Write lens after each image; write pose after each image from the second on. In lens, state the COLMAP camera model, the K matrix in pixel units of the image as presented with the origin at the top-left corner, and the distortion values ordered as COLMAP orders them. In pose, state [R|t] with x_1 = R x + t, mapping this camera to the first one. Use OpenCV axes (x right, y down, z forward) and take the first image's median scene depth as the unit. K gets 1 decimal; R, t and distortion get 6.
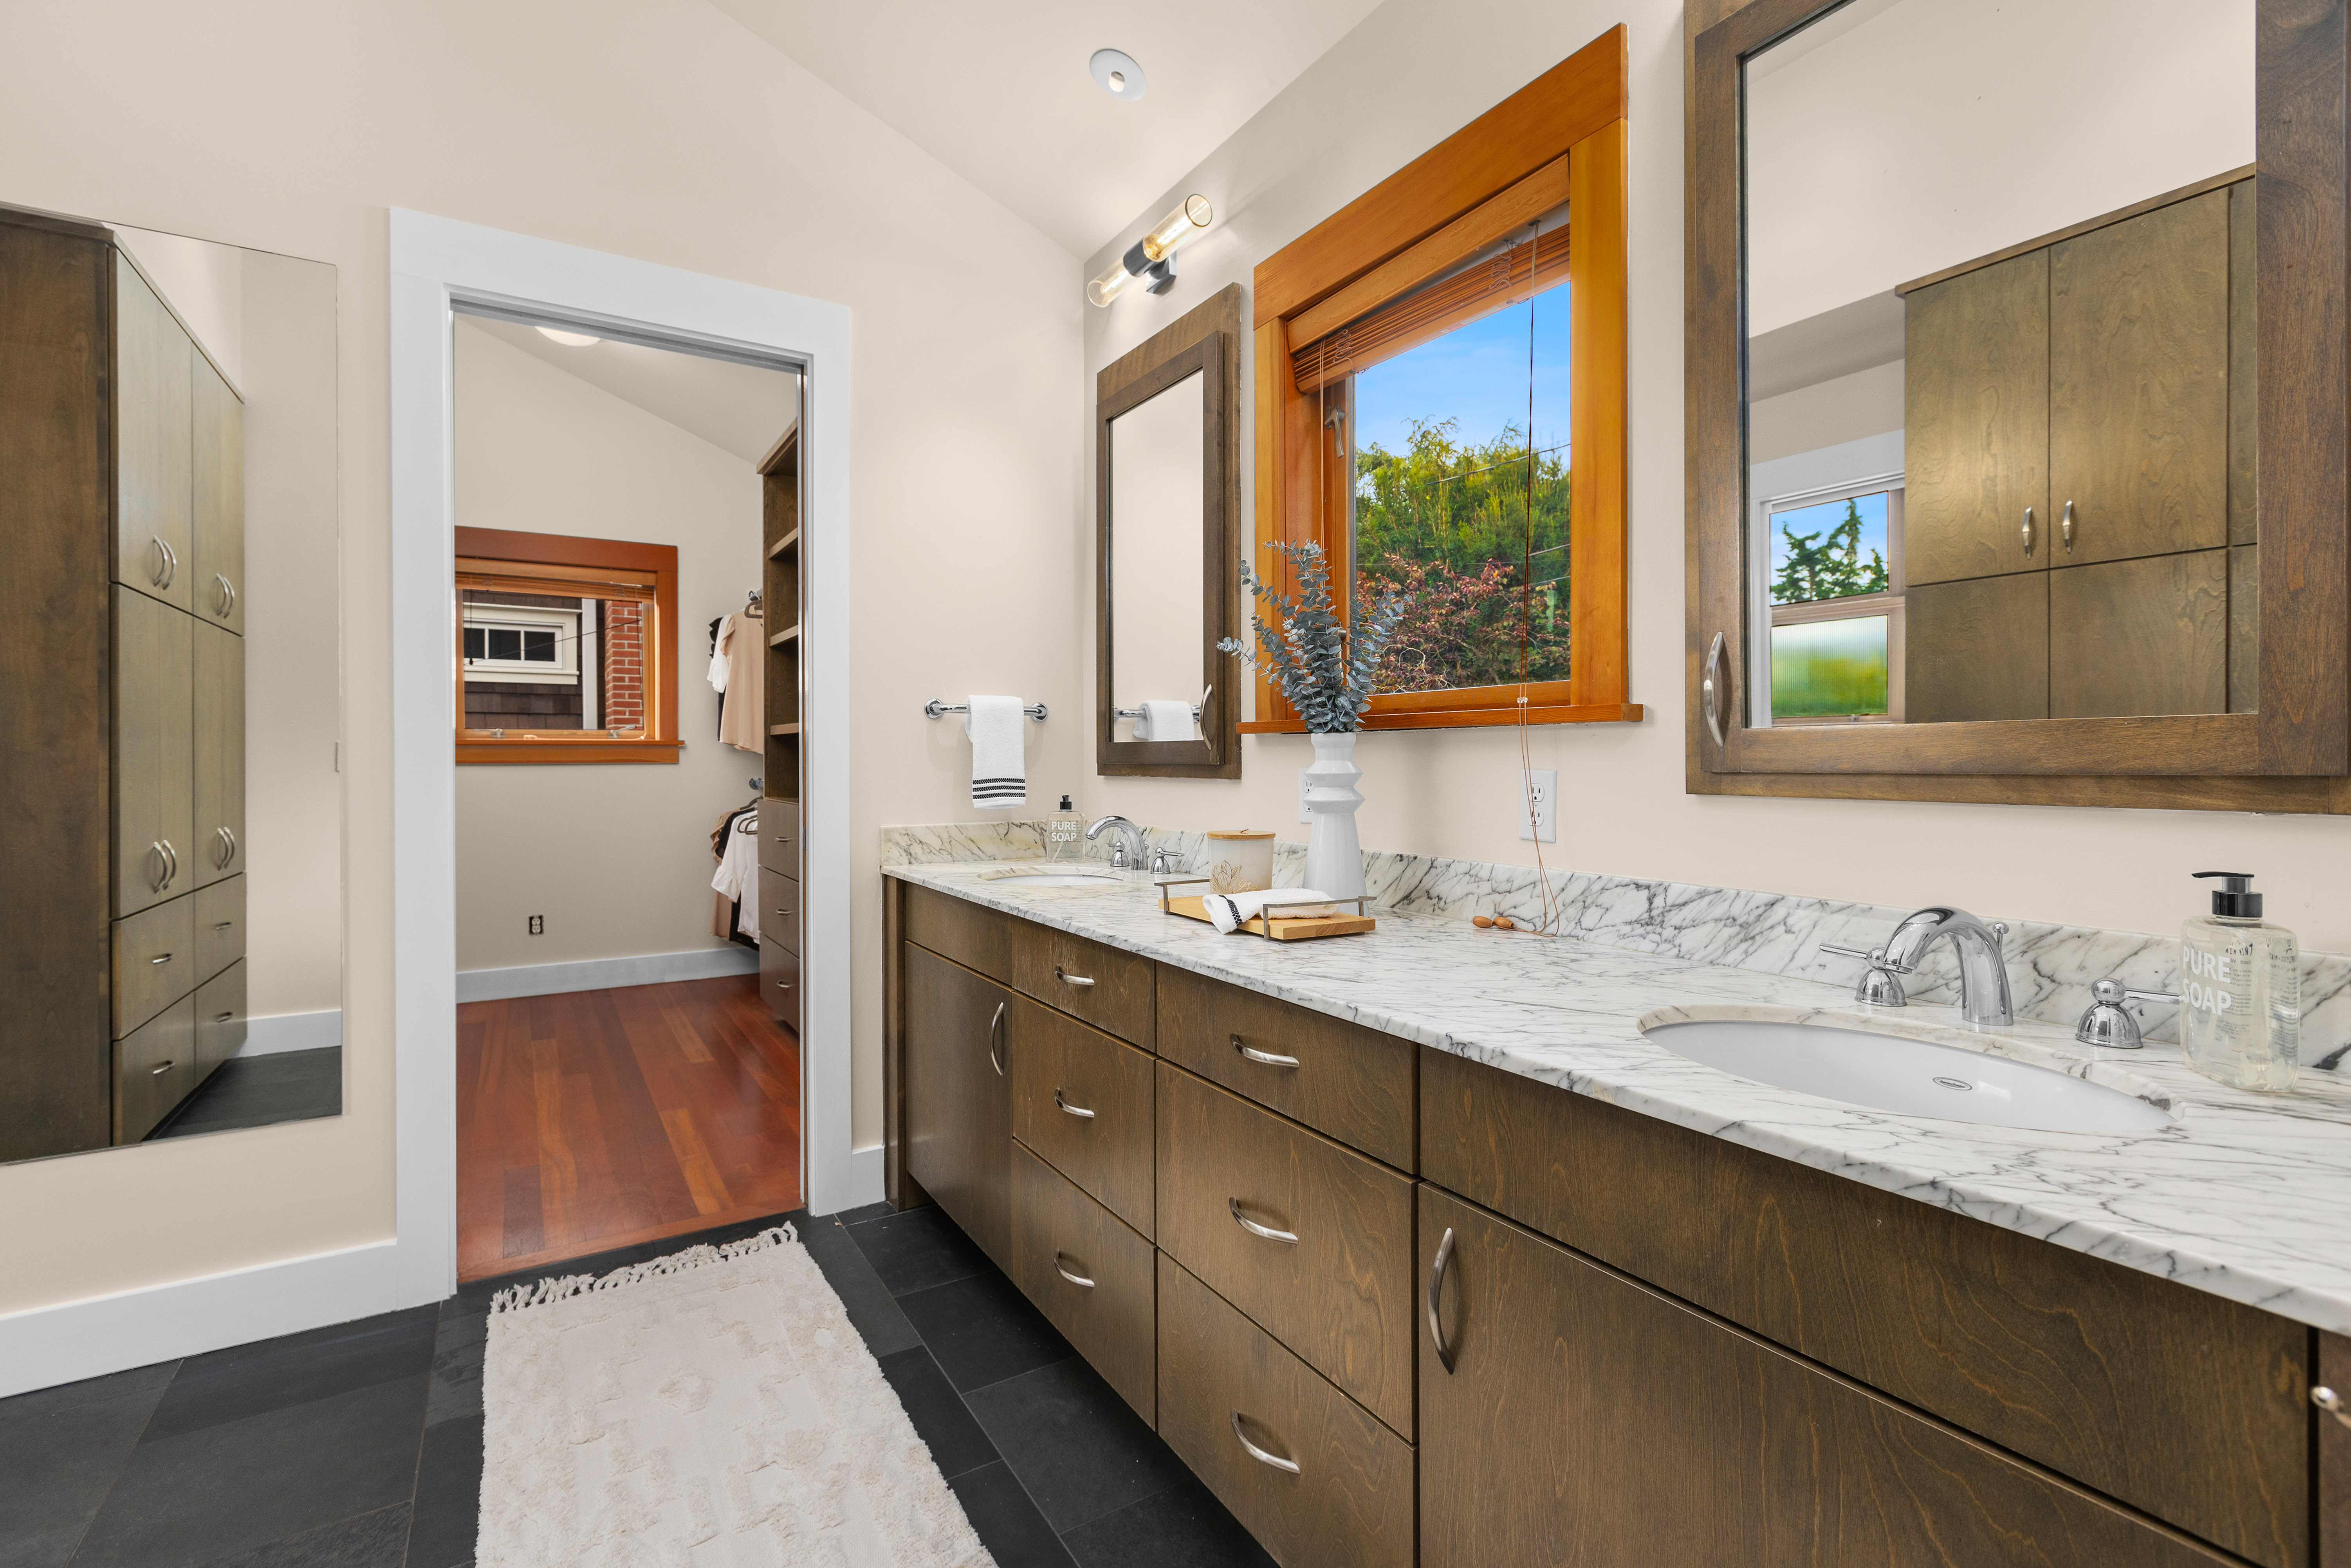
lens RADIAL K [[1055.7, 0, 1163.3], [0, 1055.7, 770.9], [0, 0, 1]] dist [-0.009713, -0.000567]
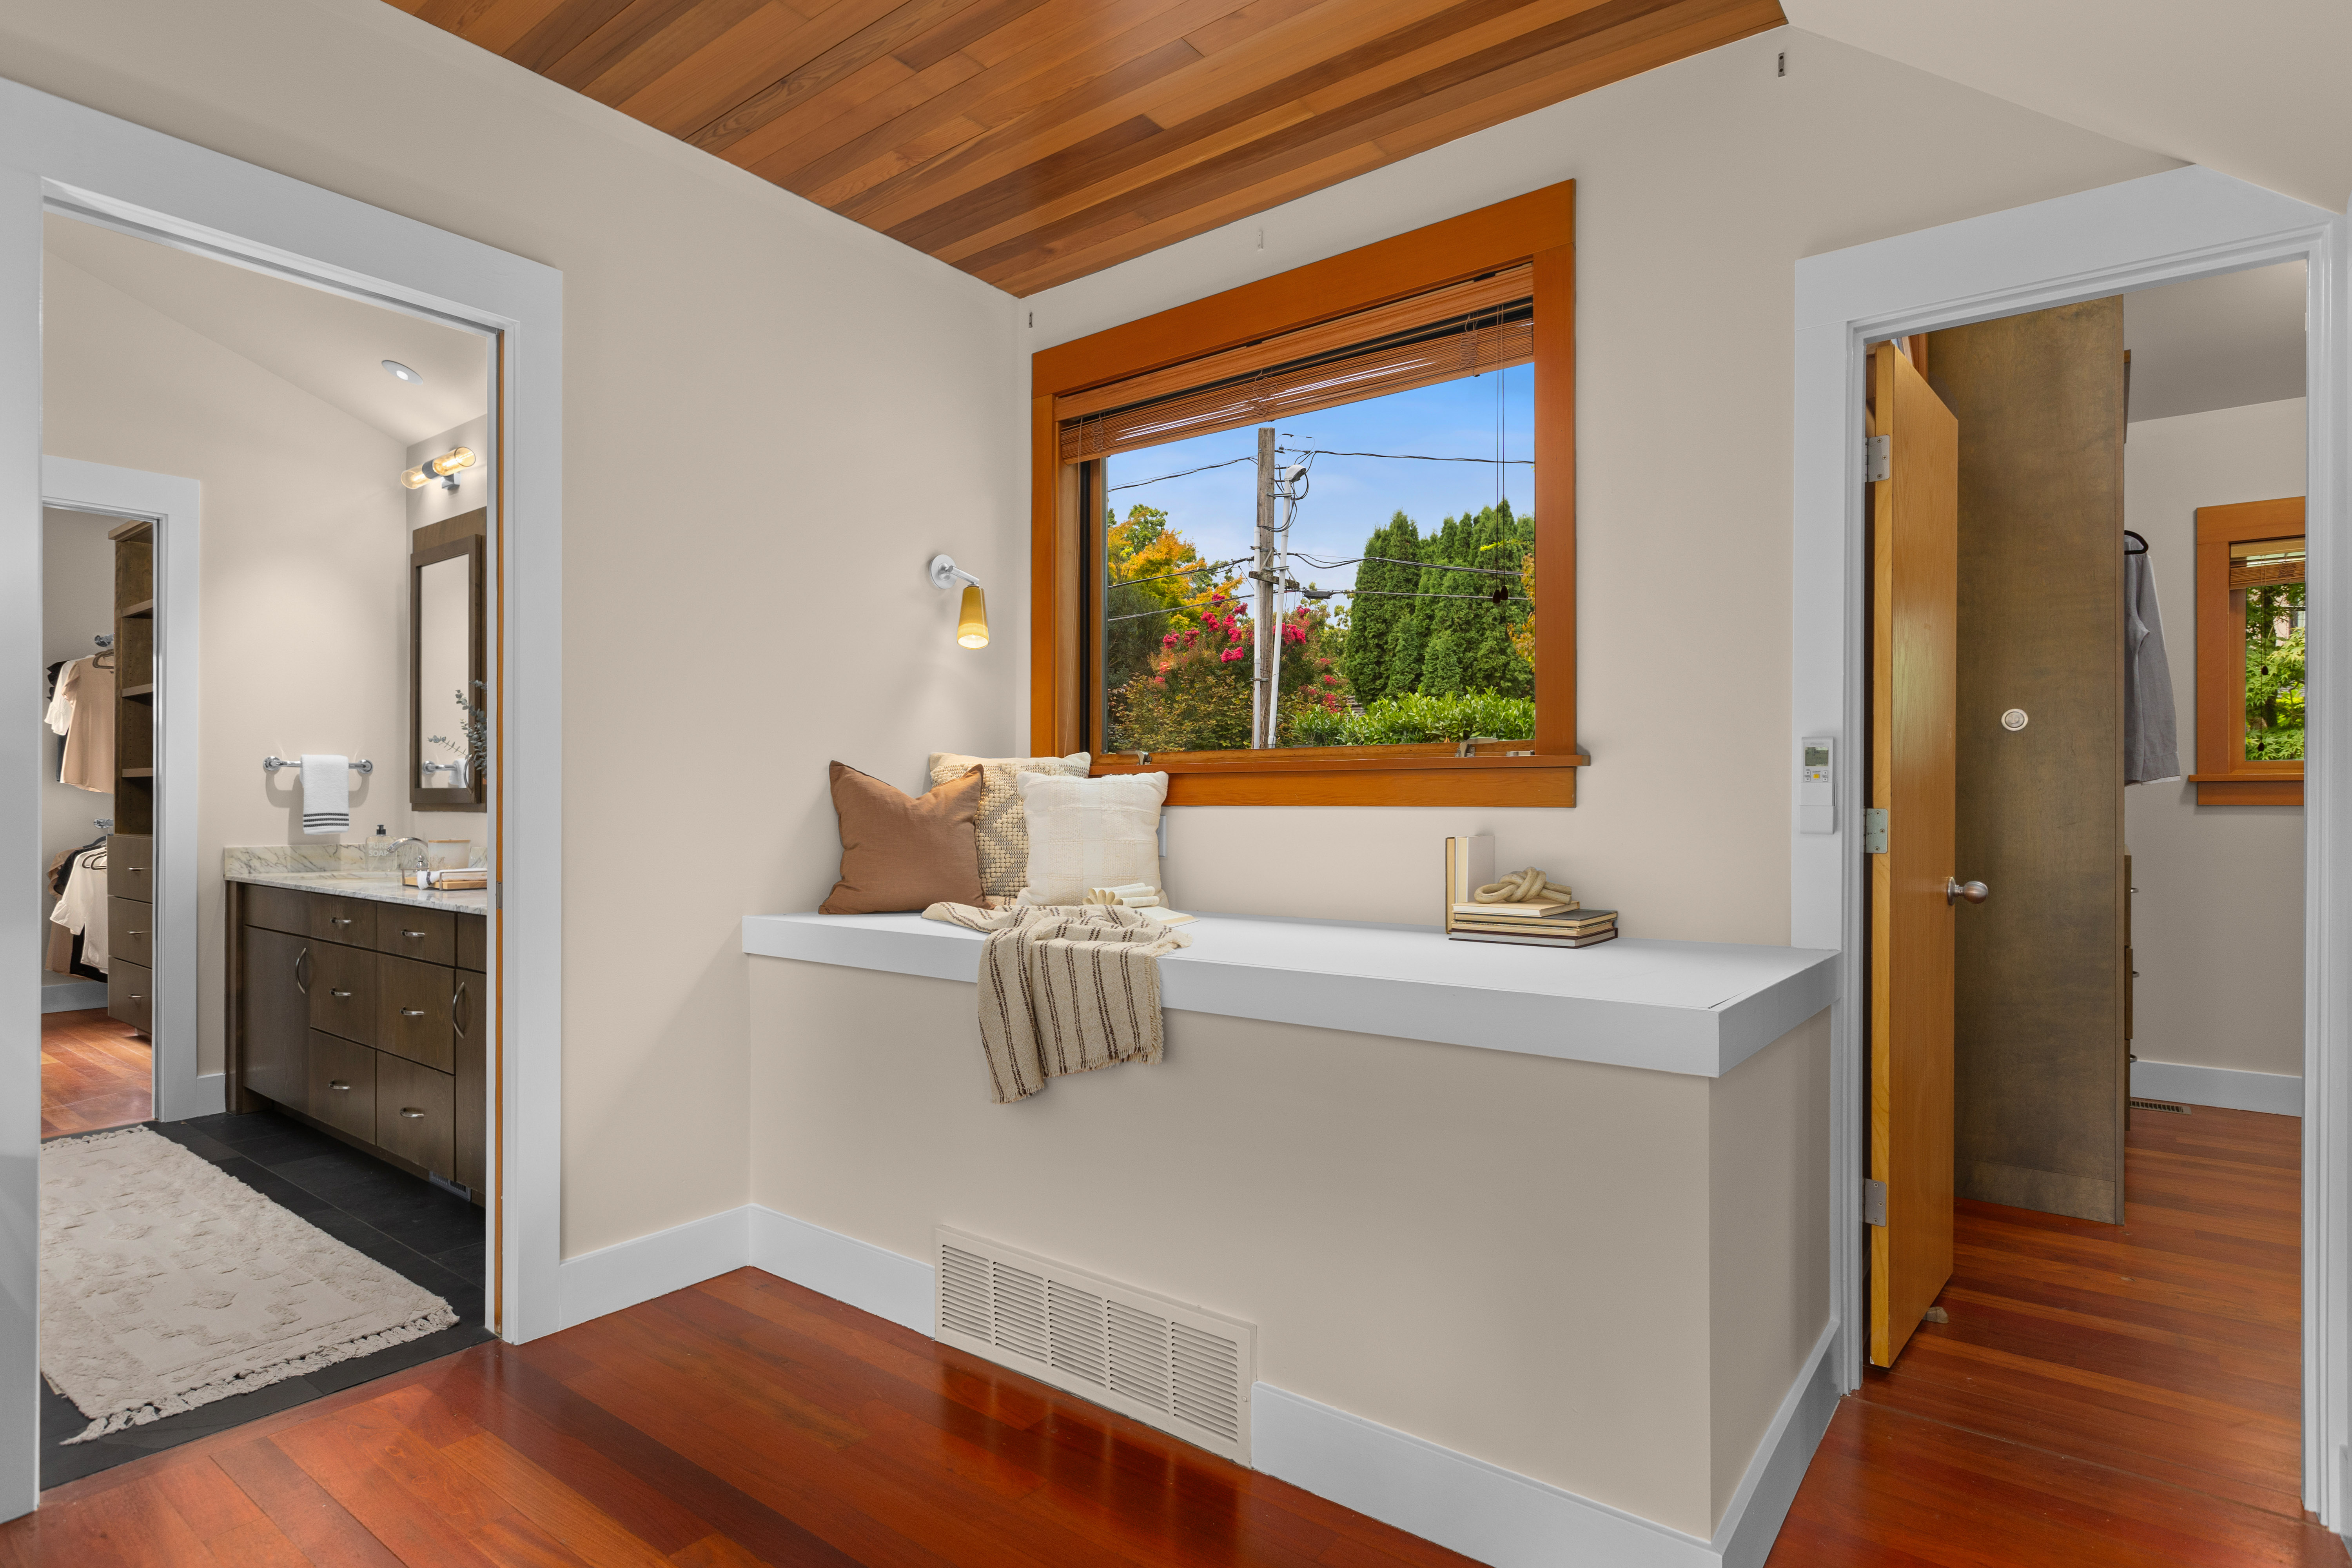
lens RADIAL K [[1236.9, 0, 1188.1], [0, 1236.9, 795.0], [0, 0, 1]] dist [0.004689, 0.000483]
pose [[0.935640, 0.001919, 0.352950, 0.343227], [0.002794, 0.999914, -0.012843, 0.007258], [-0.352944, 0.013002, 0.935554, -0.984585]]
